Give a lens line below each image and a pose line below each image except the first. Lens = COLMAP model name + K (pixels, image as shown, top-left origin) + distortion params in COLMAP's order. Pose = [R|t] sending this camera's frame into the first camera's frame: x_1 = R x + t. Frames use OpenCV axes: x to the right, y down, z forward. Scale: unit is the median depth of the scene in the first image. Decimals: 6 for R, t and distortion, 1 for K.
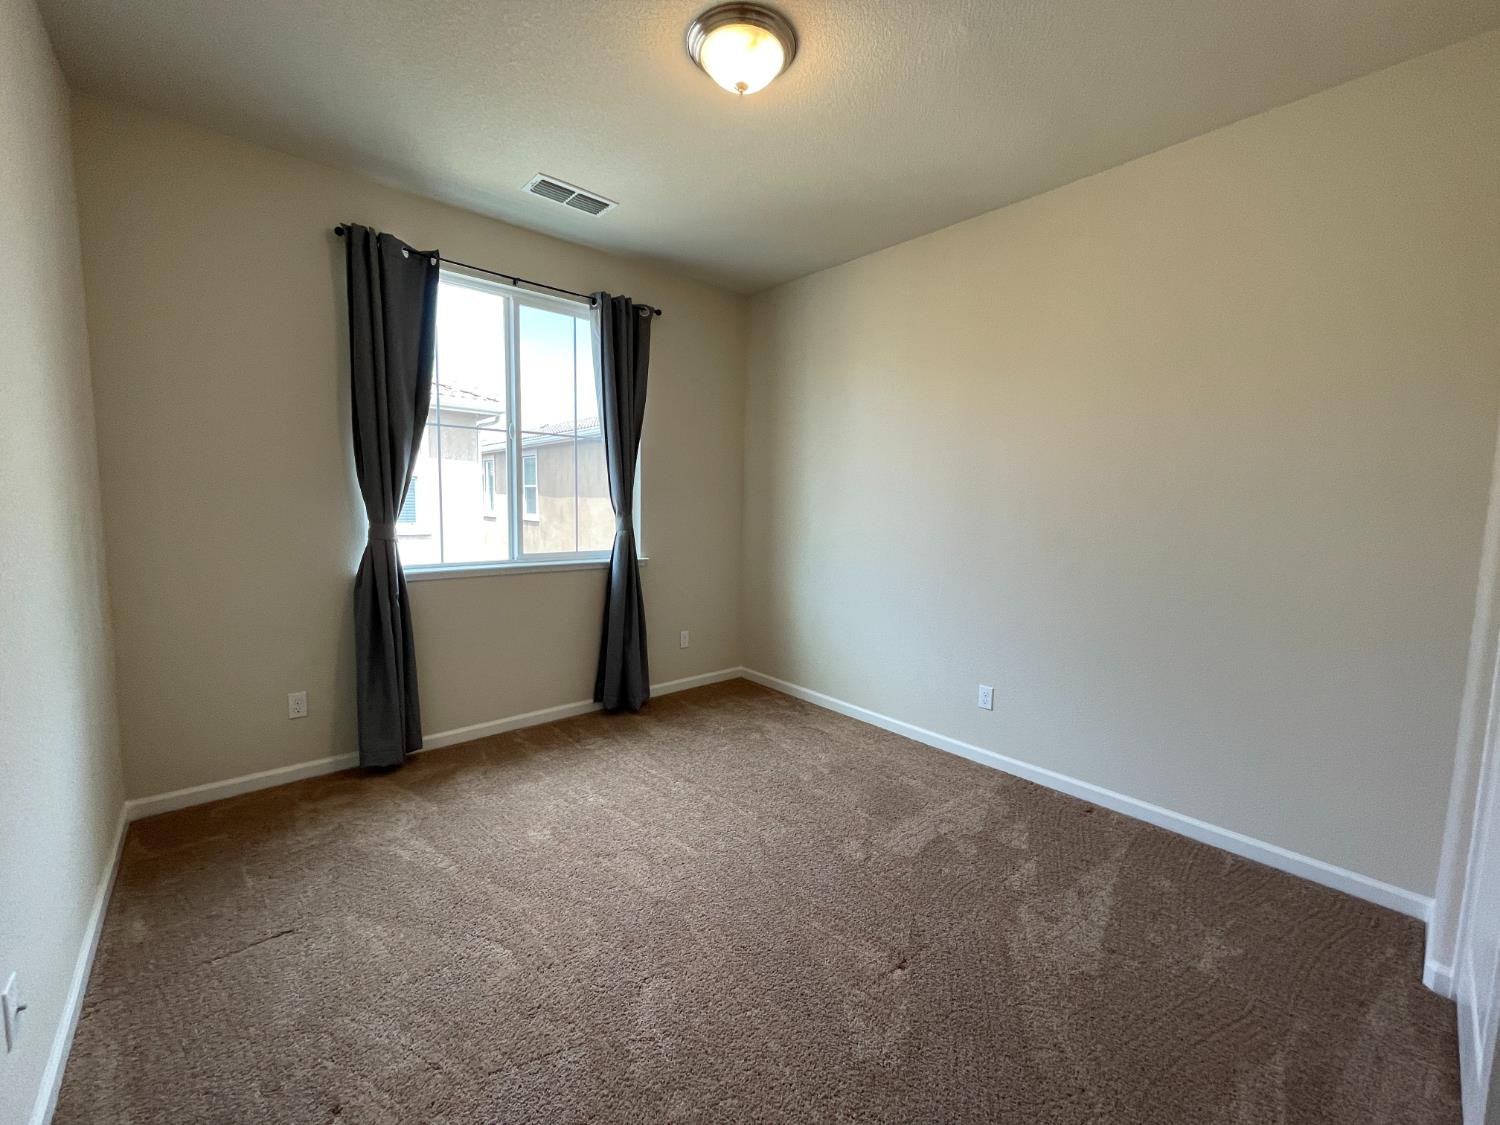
lens RADIAL K [[603.5, 0, 748.3], [0, 603.5, 562.4], [0, 0, 1]] dist [-0.001537, -0.000244]
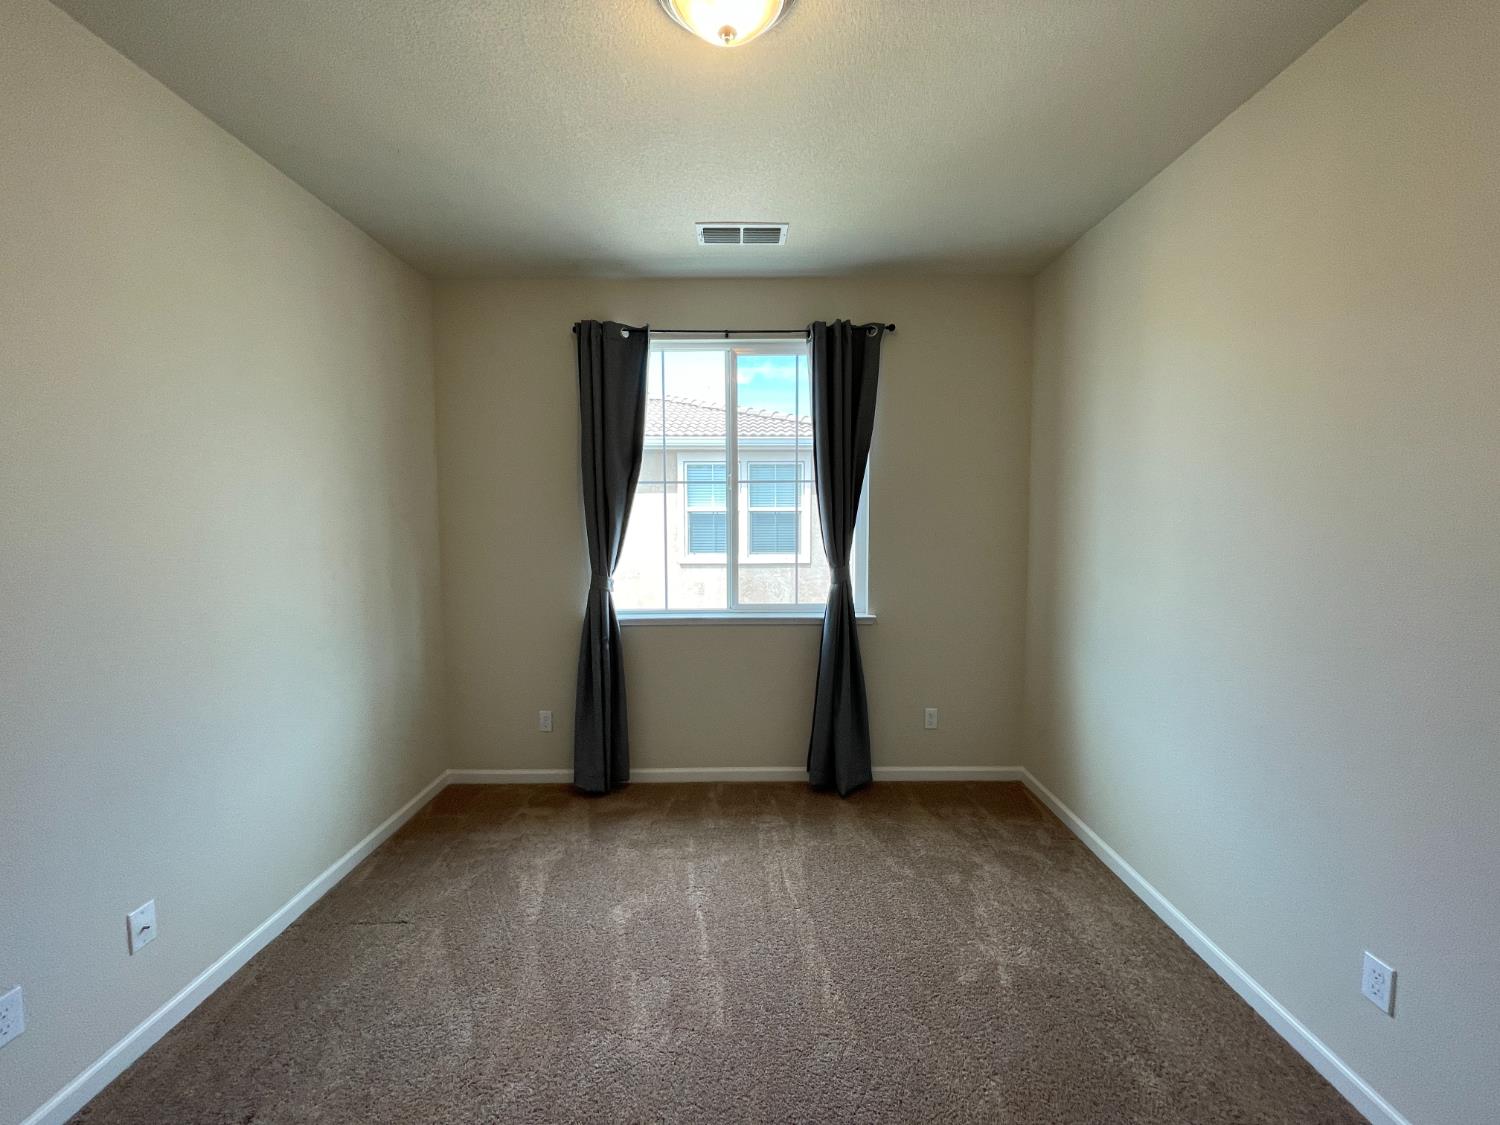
lens RADIAL K [[603.5, 0, 762.4], [0, 603.5, 559.8], [0, 0, 1]] dist [-0.001537, -0.000244]
pose [[0.756554, 0.025659, -0.653427, 0.313757], [-0.049842, 0.998586, -0.018494, -0.073839], [0.652029, 0.046560, 0.756763, 0.292768]]
